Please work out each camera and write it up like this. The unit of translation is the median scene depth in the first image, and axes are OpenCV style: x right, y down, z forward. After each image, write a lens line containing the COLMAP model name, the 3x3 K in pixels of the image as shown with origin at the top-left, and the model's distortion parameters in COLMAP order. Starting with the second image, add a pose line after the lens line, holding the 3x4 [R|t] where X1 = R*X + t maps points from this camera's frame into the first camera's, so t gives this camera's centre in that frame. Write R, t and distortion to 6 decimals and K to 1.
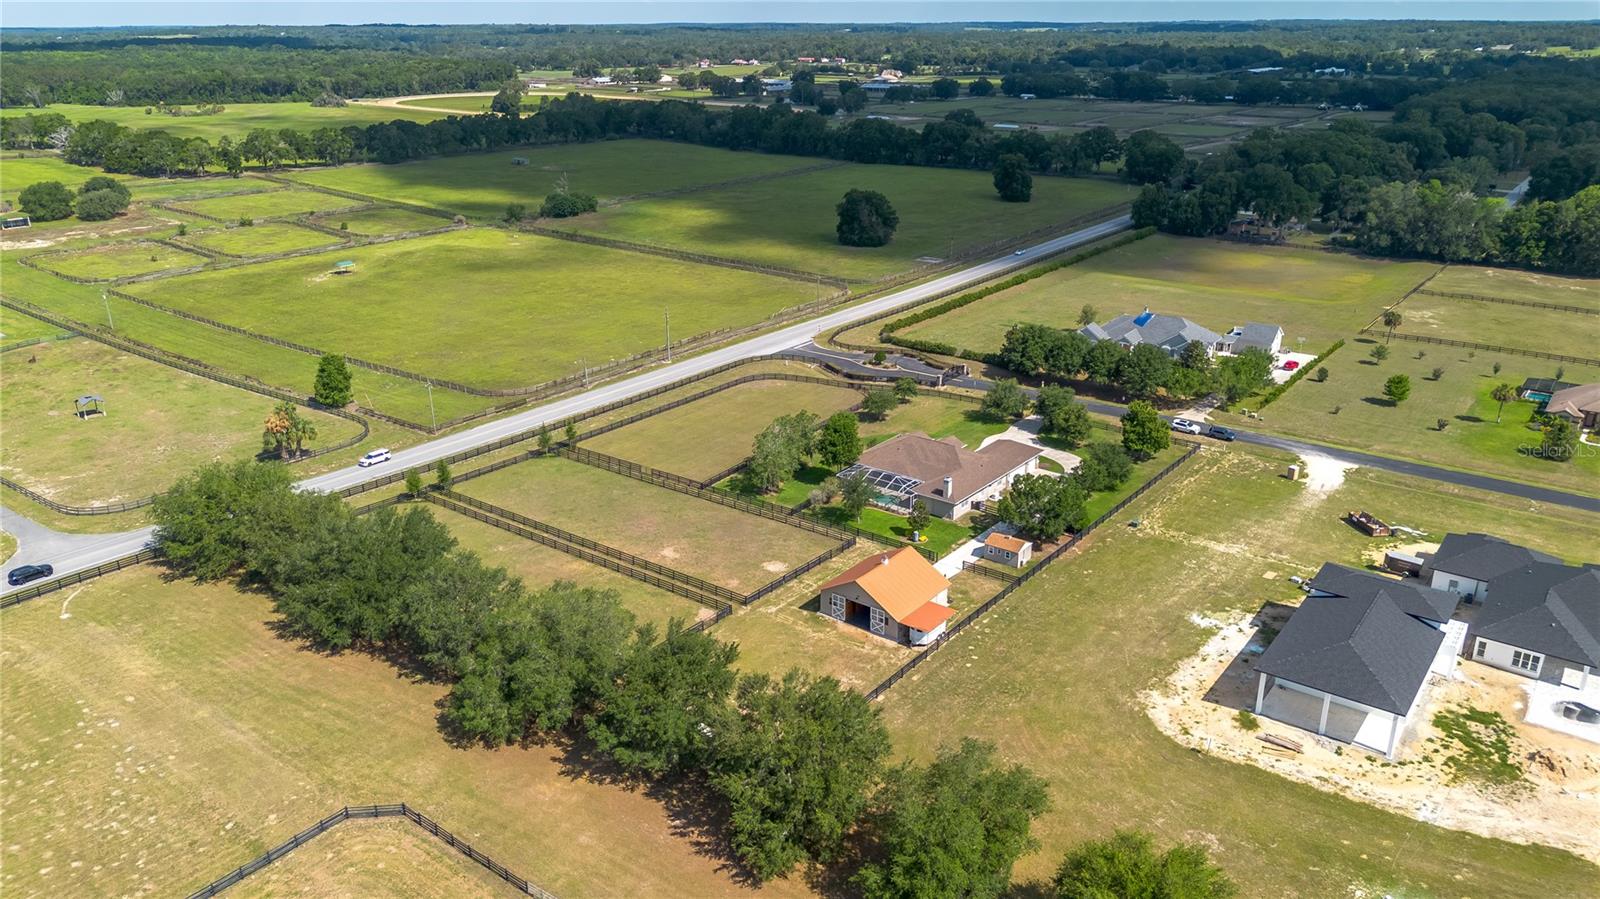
lens RADIAL K [[1155.6, 0, 800.0], [0, 1155.6, 449.5], [0, 0, 1]] dist [0.039349, -0.050905]
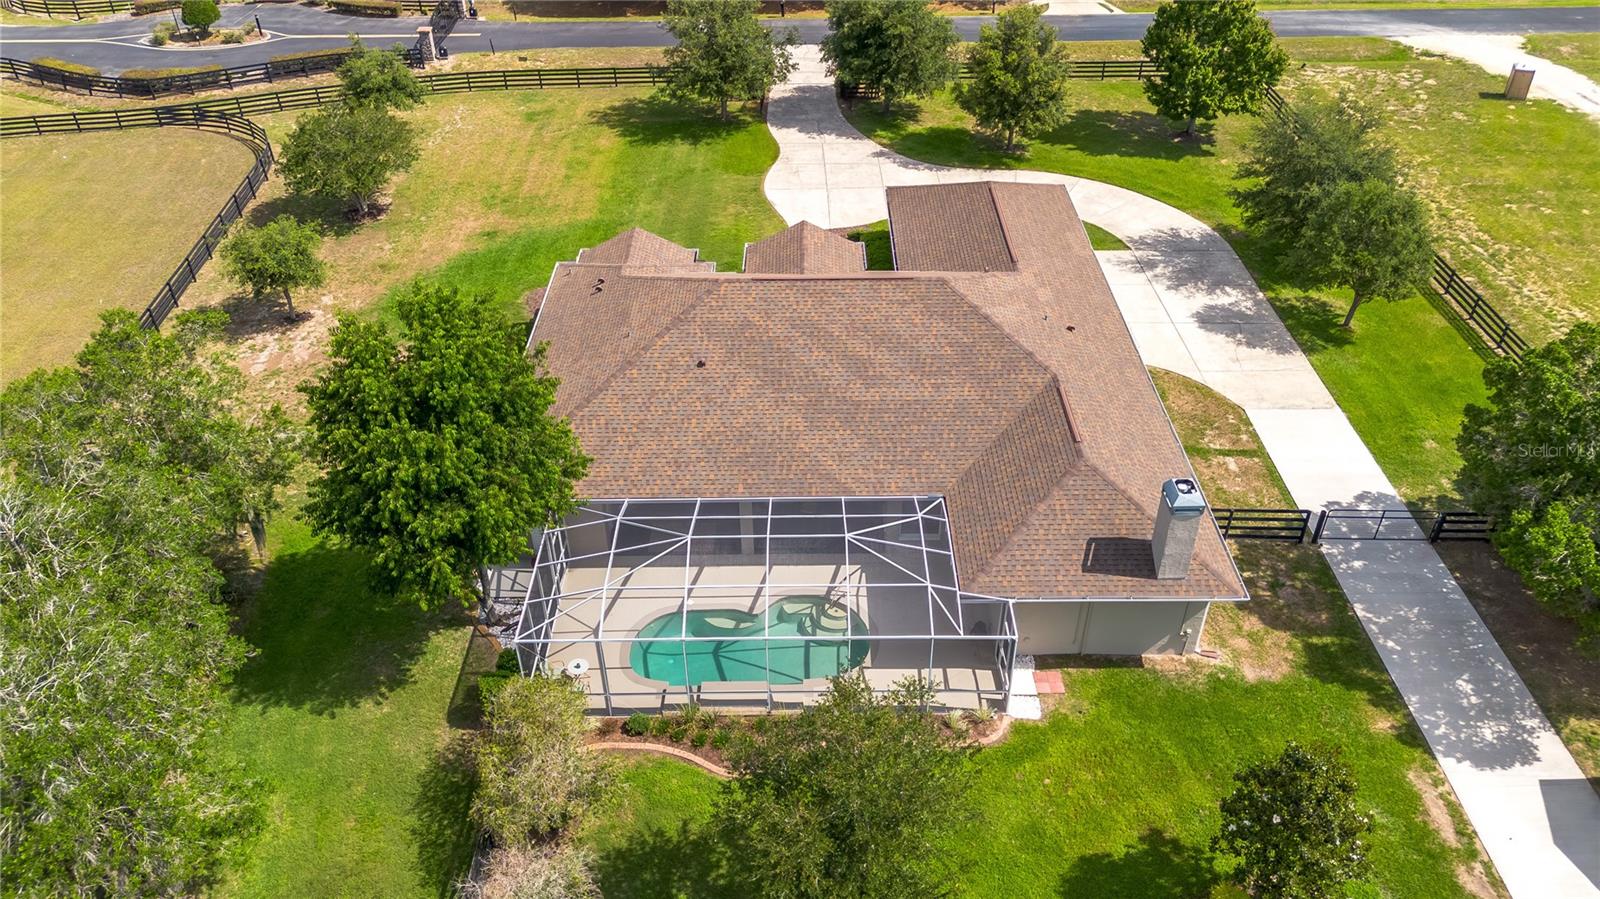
lens RADIAL K [[1155.6, 0, 800.0], [0, 1155.6, 449.5], [0, 0, 1]] dist [0.039349, -0.050905]
pose [[0.789797, -0.367676, 0.490954, -0.007301], [0.217598, 0.916316, 0.336179, -0.041287], [-0.573474, -0.158683, 0.803709, 0.638715]]
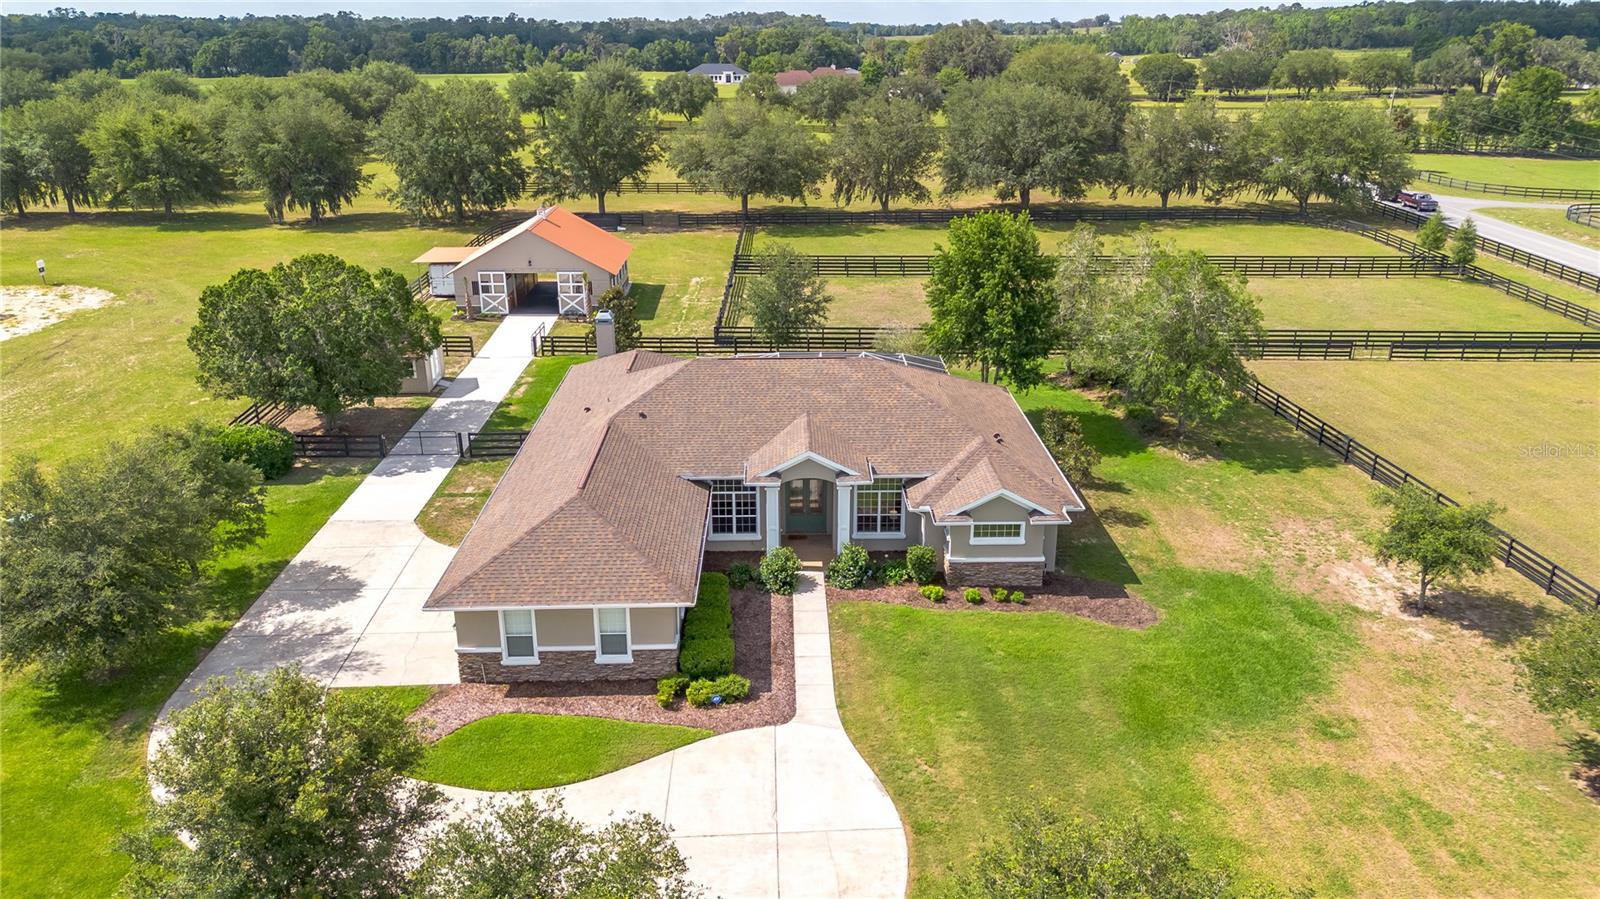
lens RADIAL K [[1140.6, 0, 798.3], [0, 1140.6, 474.2], [0, 0, 1]] dist [0.034500, -0.049312]
pose [[-0.783449, 0.235278, -0.575197, 0.218257], [-0.212237, 0.768619, 0.603473, -0.118207], [0.584091, 0.594868, -0.552240, 0.913491]]
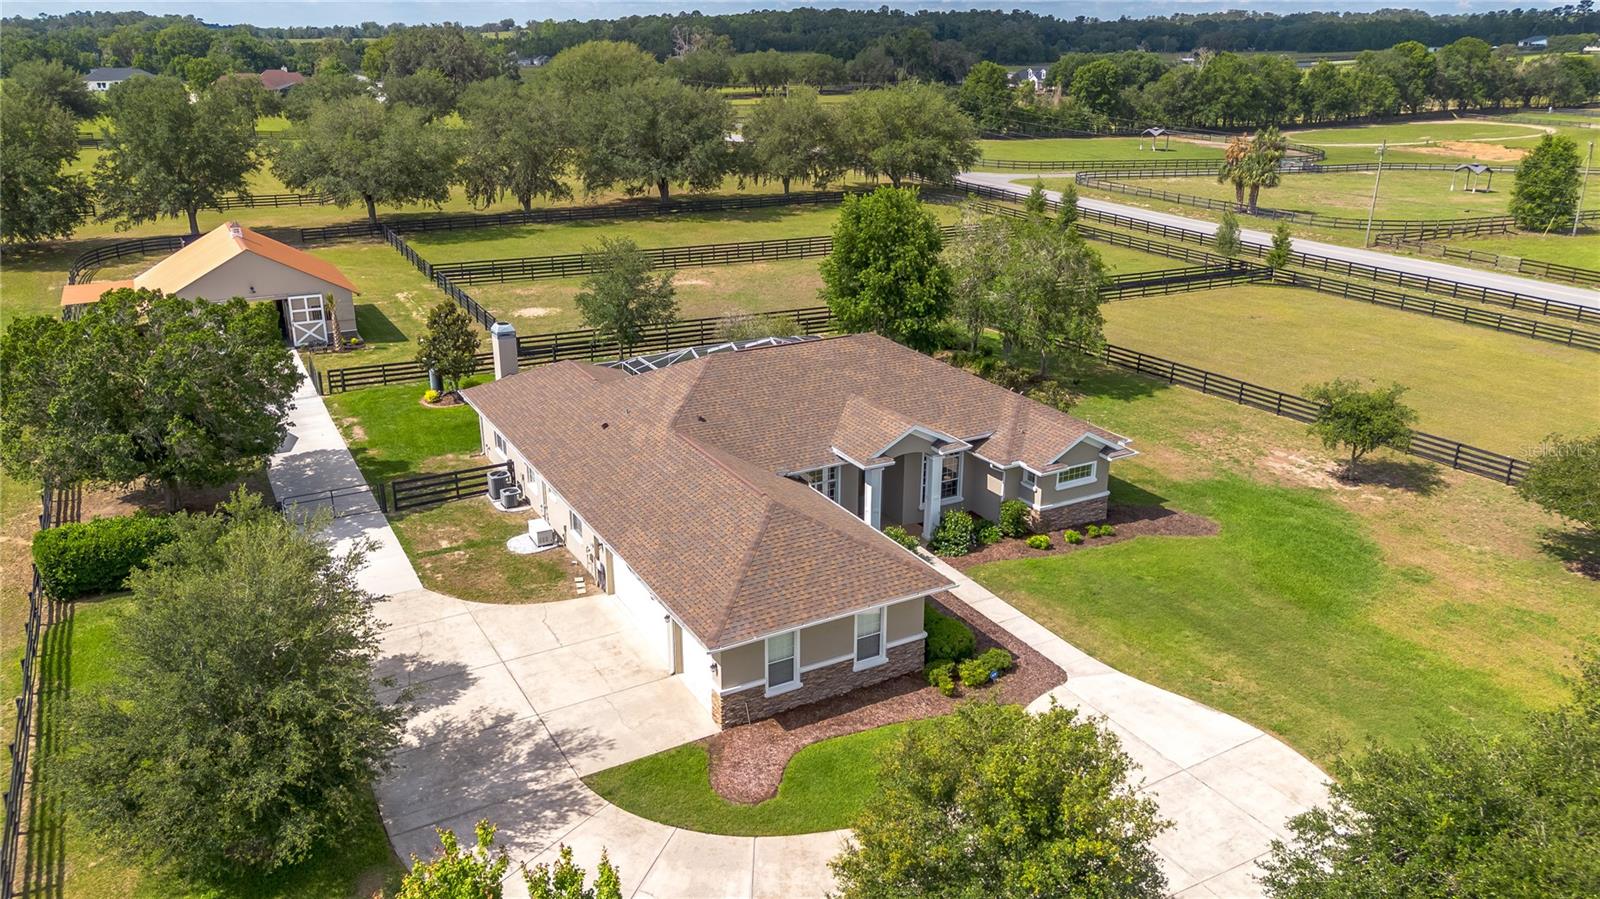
lens RADIAL K [[1155.6, 0, 800.0], [0, 1155.6, 449.5], [0, 0, 1]] dist [0.039349, -0.050905]
pose [[-0.400600, 0.315622, -0.860176, 0.278891], [-0.325566, 0.828502, 0.455622, -0.084990], [0.856461, 0.462566, -0.229142, 0.838108]]
